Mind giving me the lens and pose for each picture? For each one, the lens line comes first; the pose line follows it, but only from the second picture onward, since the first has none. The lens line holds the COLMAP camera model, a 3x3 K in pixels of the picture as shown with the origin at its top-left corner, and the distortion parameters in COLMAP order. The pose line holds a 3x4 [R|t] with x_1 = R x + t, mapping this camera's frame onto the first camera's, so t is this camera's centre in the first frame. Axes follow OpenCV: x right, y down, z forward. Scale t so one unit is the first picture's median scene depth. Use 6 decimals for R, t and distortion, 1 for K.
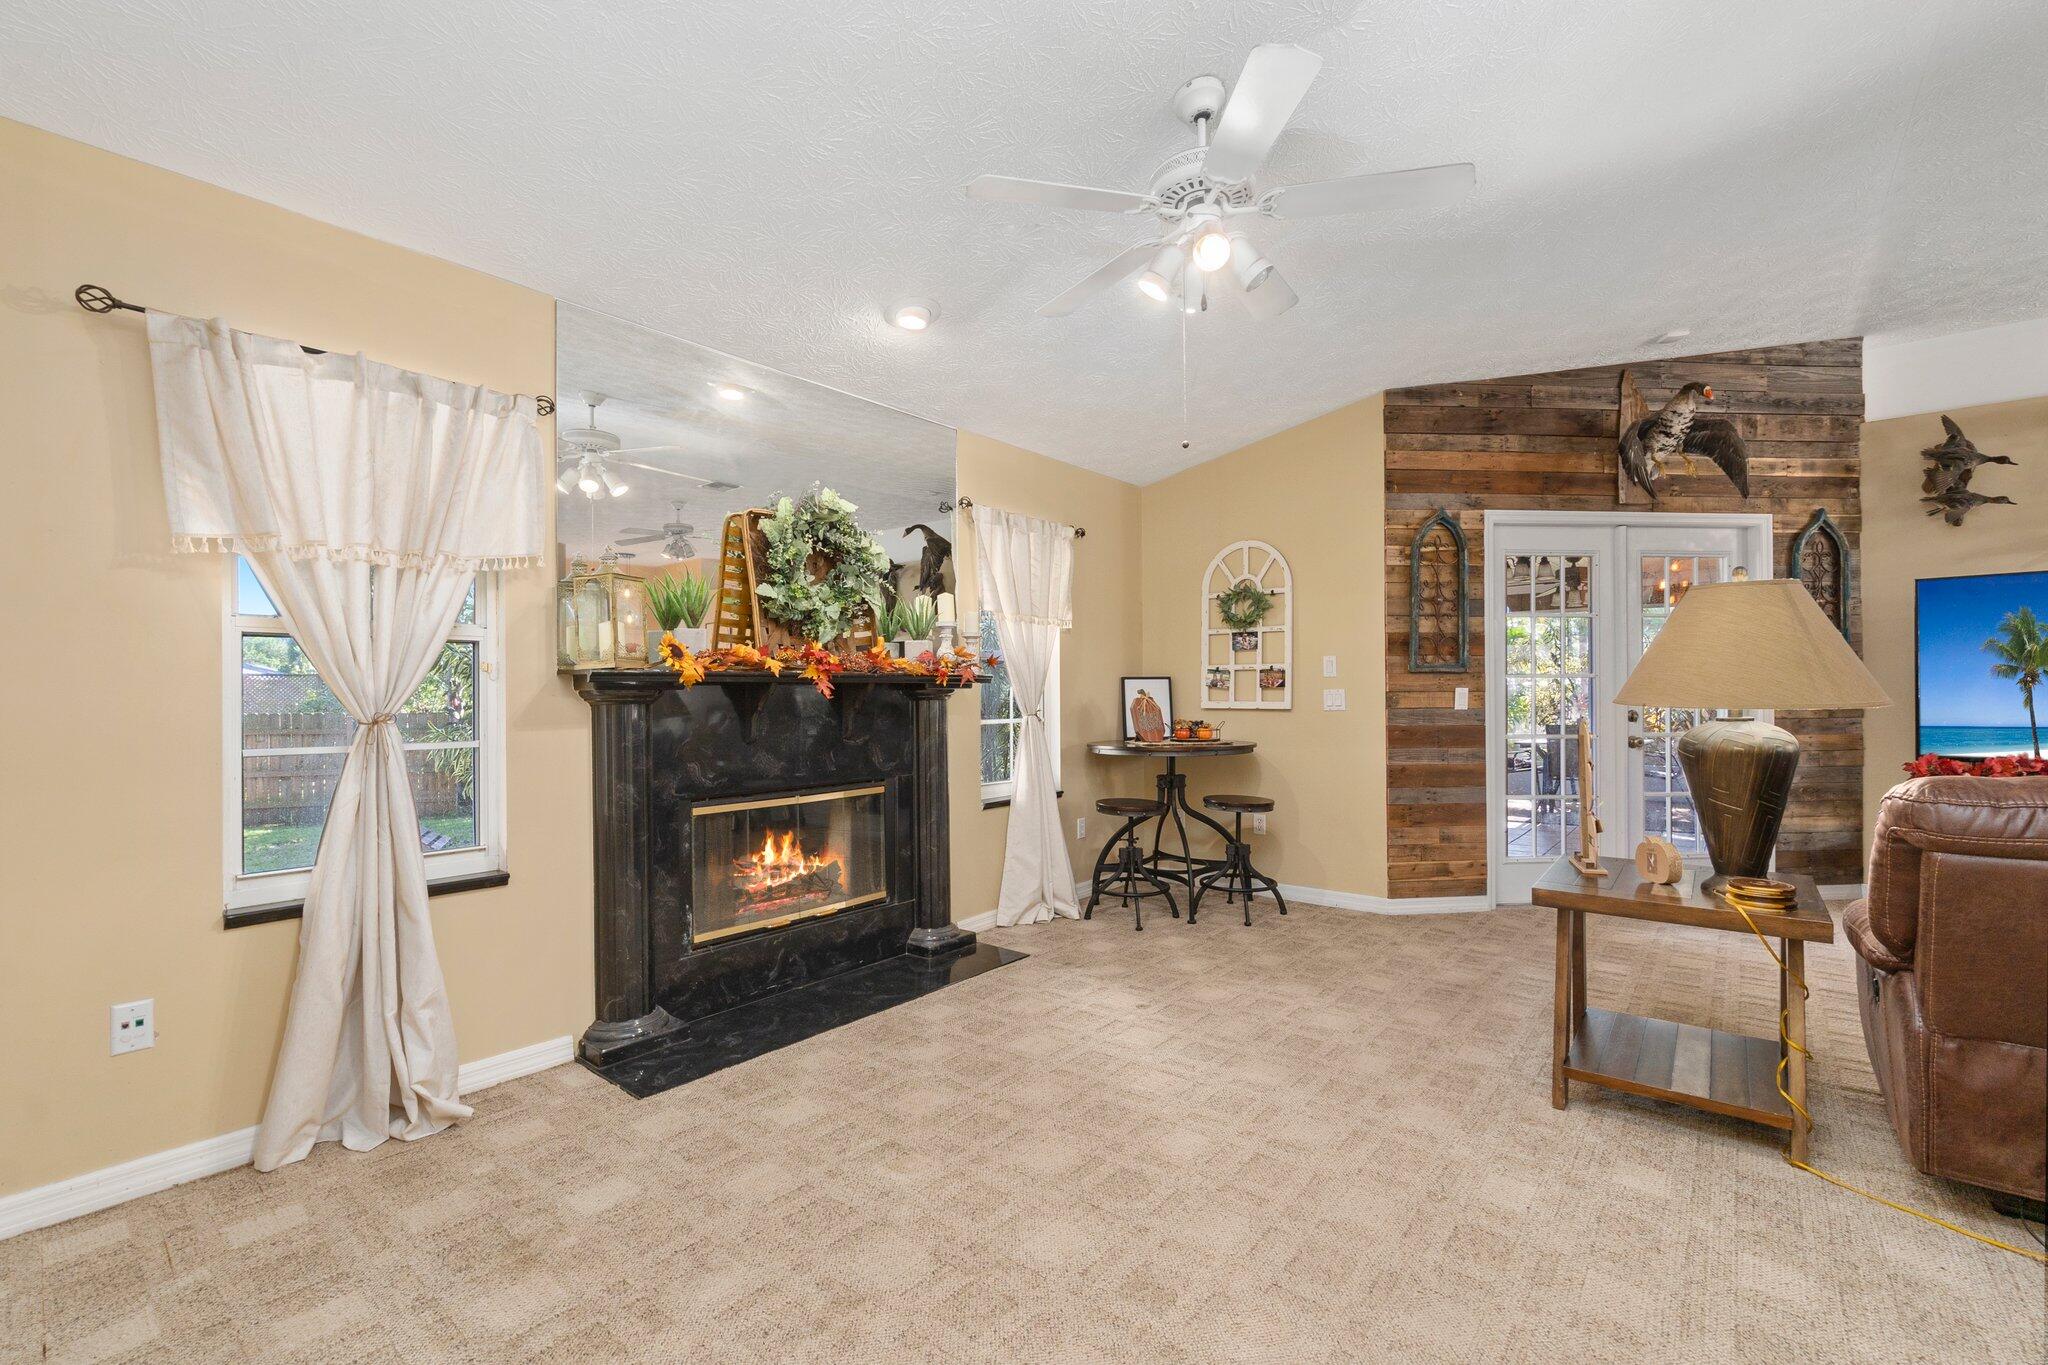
lens RADIAL K [[867.8, 0, 1020.6], [0, 867.8, 689.0], [0, 0, 1]] dist [-0.001262, -0.000273]
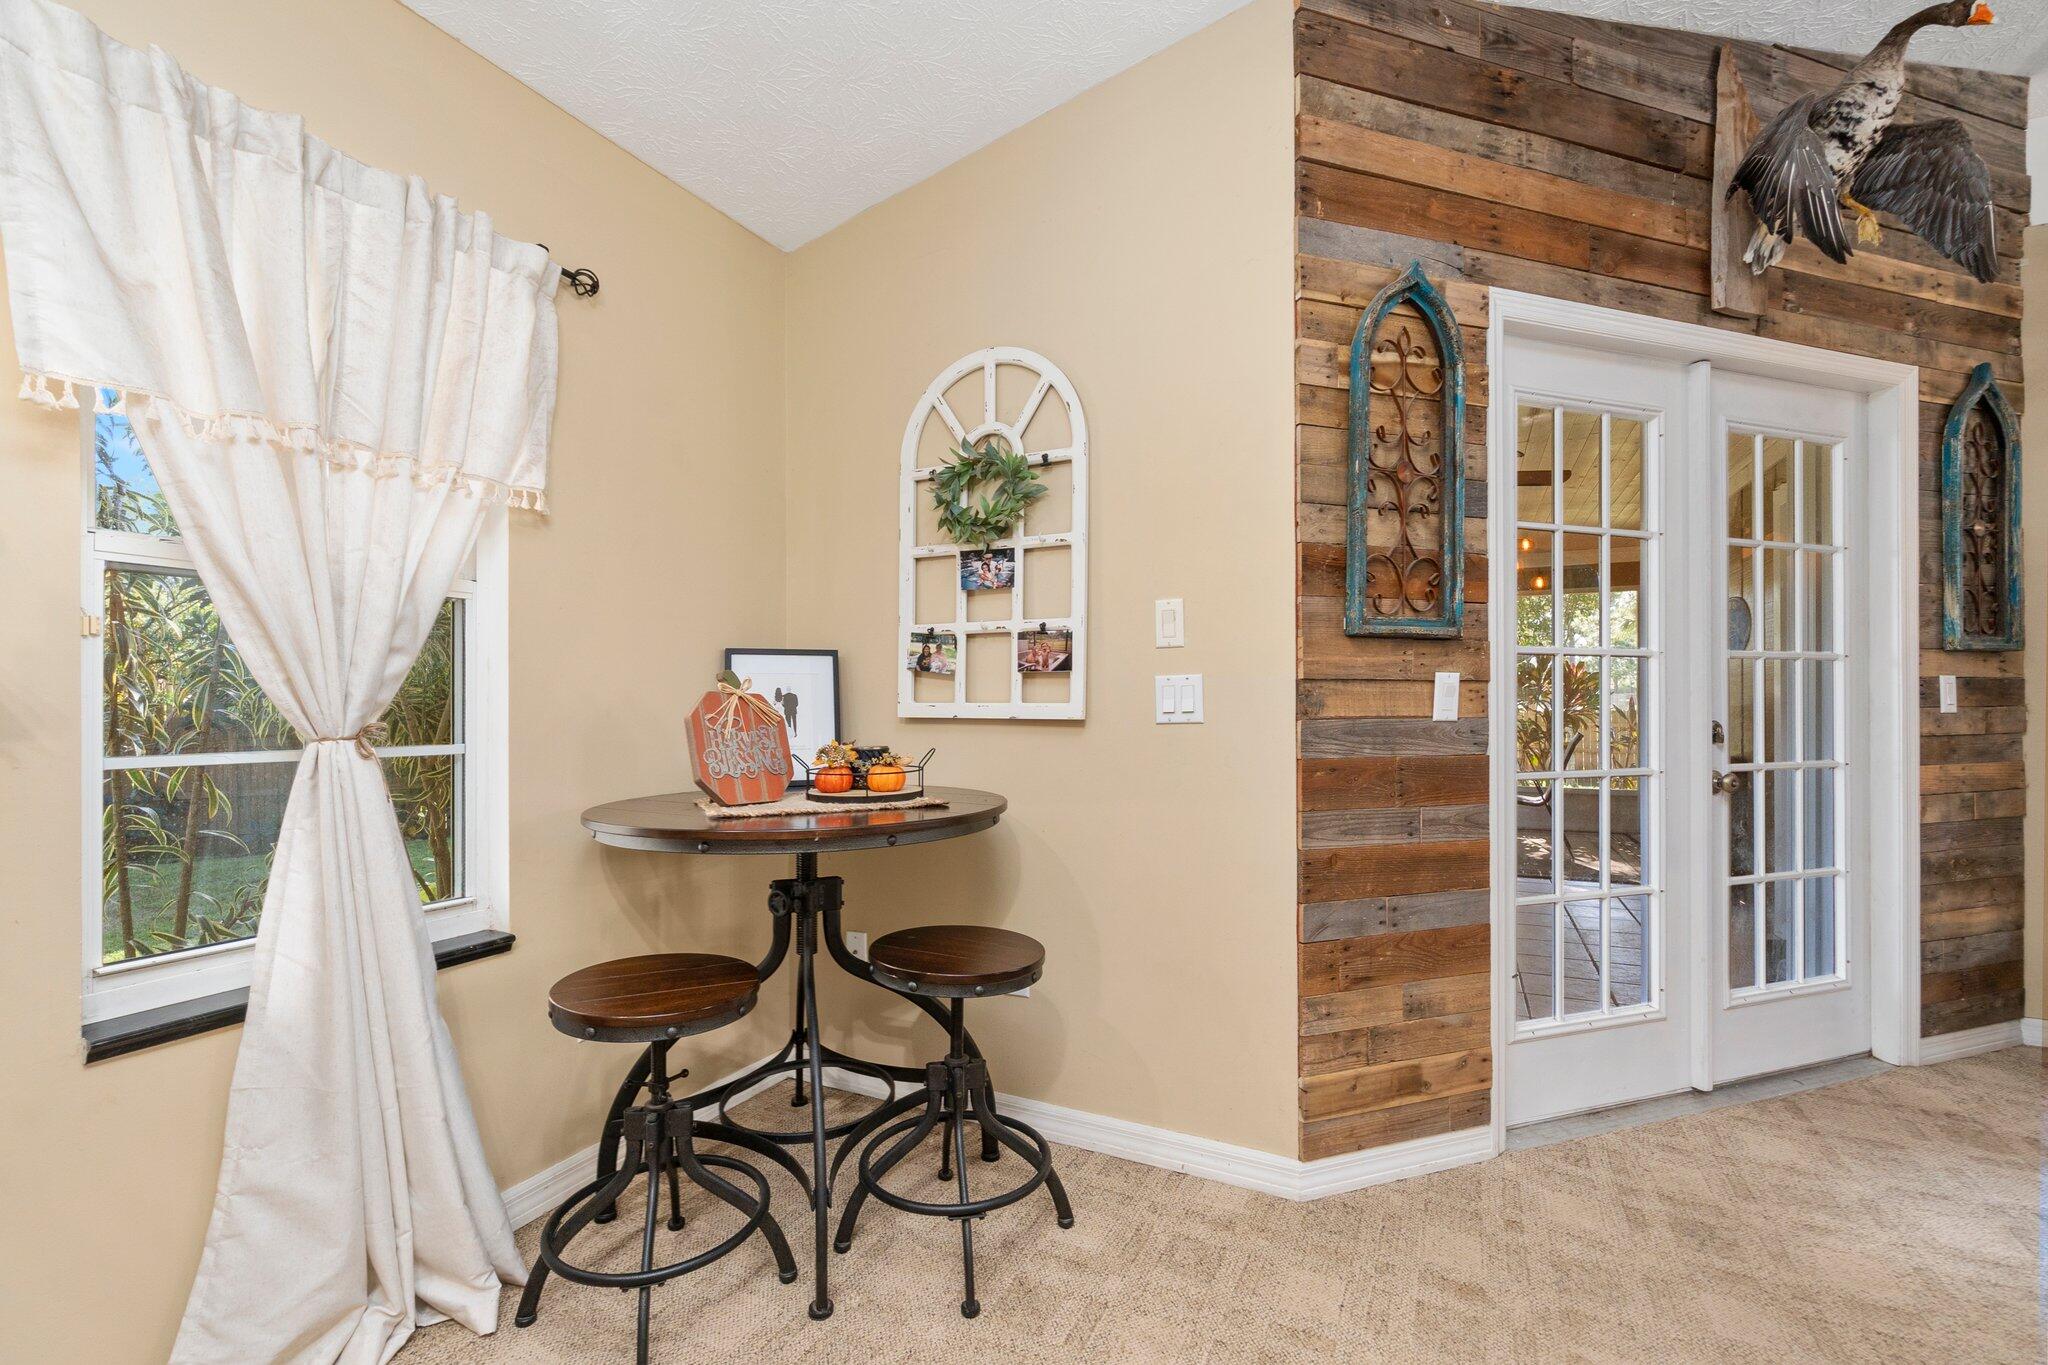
lens RADIAL K [[890.0, 0, 1018.6], [0, 890.0, 697.8], [0, 0, 1]] dist [-0.002242, -0.000354]
pose [[0.972828, 0.003960, 0.231494, 0.184132], [-0.004392, 0.999989, 0.001348, 0.012073], [-0.231486, -0.002328, 0.972835, 0.599870]]
